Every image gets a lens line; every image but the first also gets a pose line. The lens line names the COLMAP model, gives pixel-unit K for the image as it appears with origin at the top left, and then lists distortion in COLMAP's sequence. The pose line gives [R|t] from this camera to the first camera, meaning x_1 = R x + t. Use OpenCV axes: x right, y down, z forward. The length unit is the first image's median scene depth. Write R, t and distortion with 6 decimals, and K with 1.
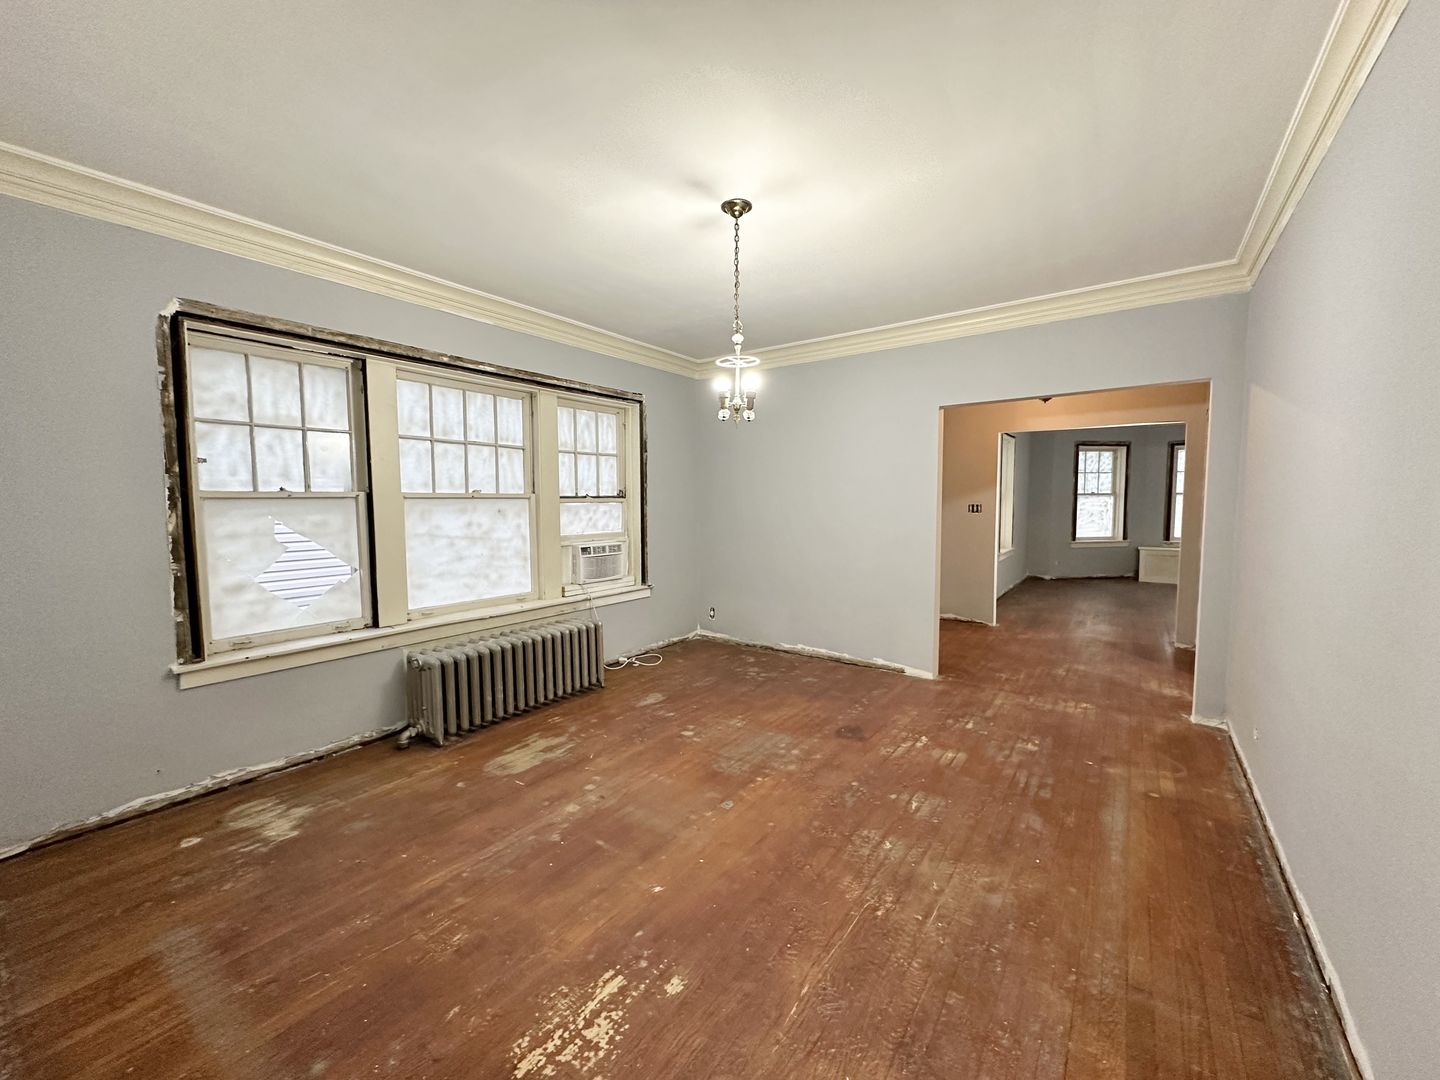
lens RADIAL K [[572.8, 0, 720.3], [0, 572.8, 540.7], [0, 0, 1]] dist [-0.003996, -0.000273]
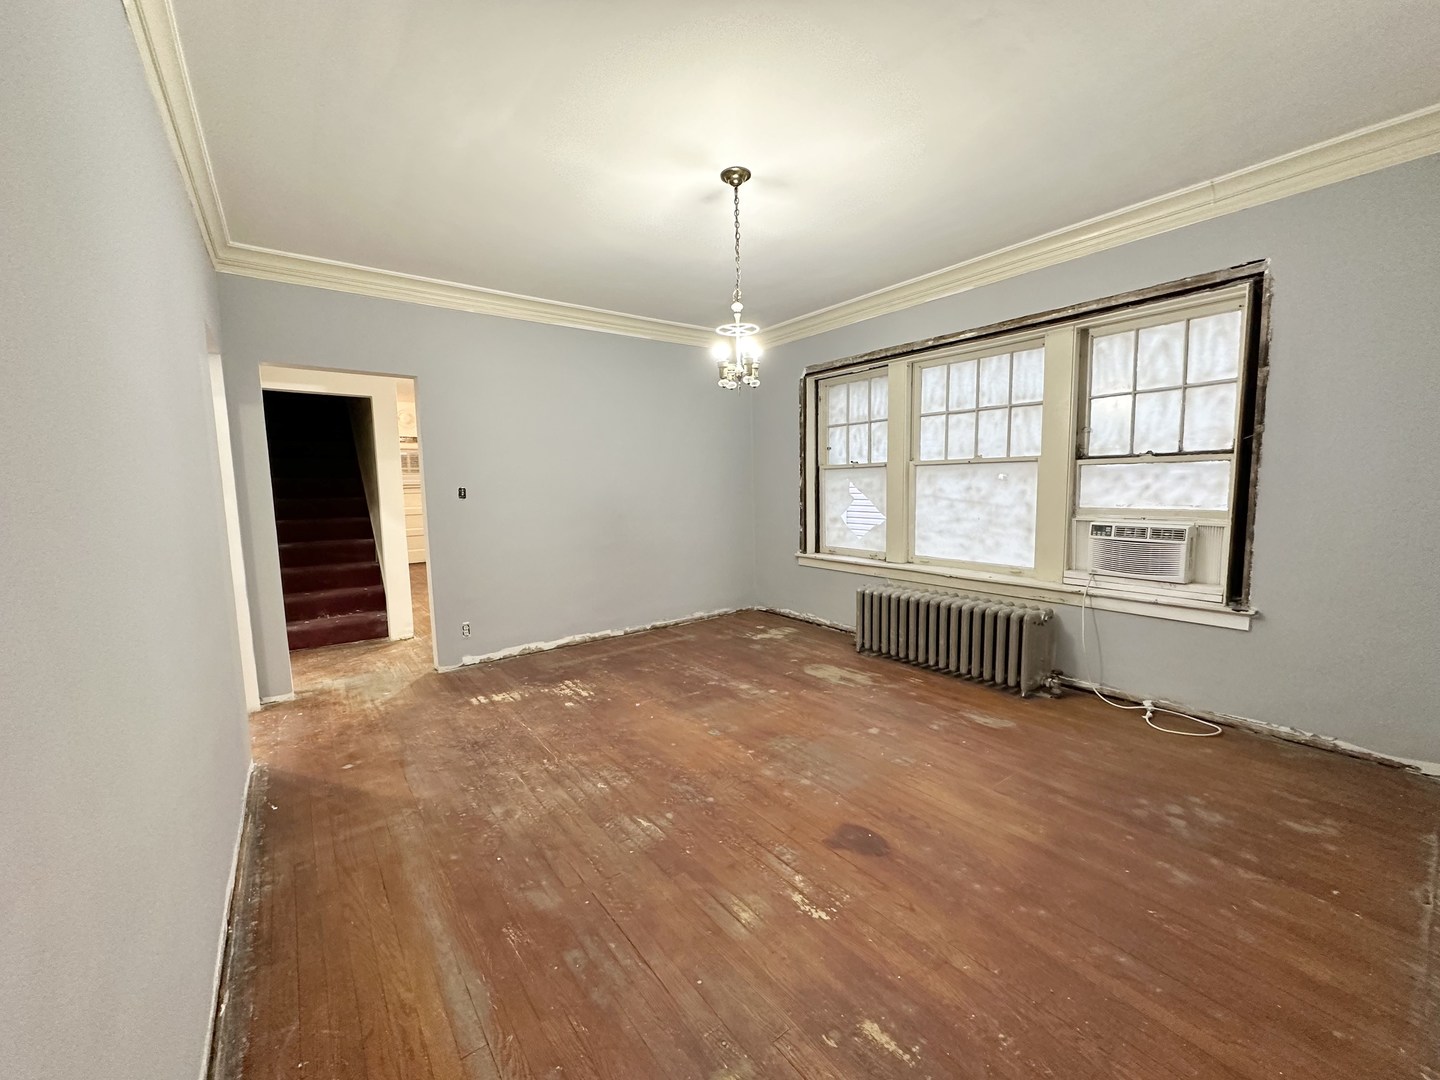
lens RADIAL K [[572.8, 0, 718.2], [0, 572.8, 541.3], [0, 0, 1]] dist [-0.003996, -0.000273]
pose [[-0.293992, 0.110466, -0.949403, 0.781875], [-0.046246, 0.990492, 0.129568, -0.052201], [0.954689, 0.081997, -0.286088, 0.958939]]
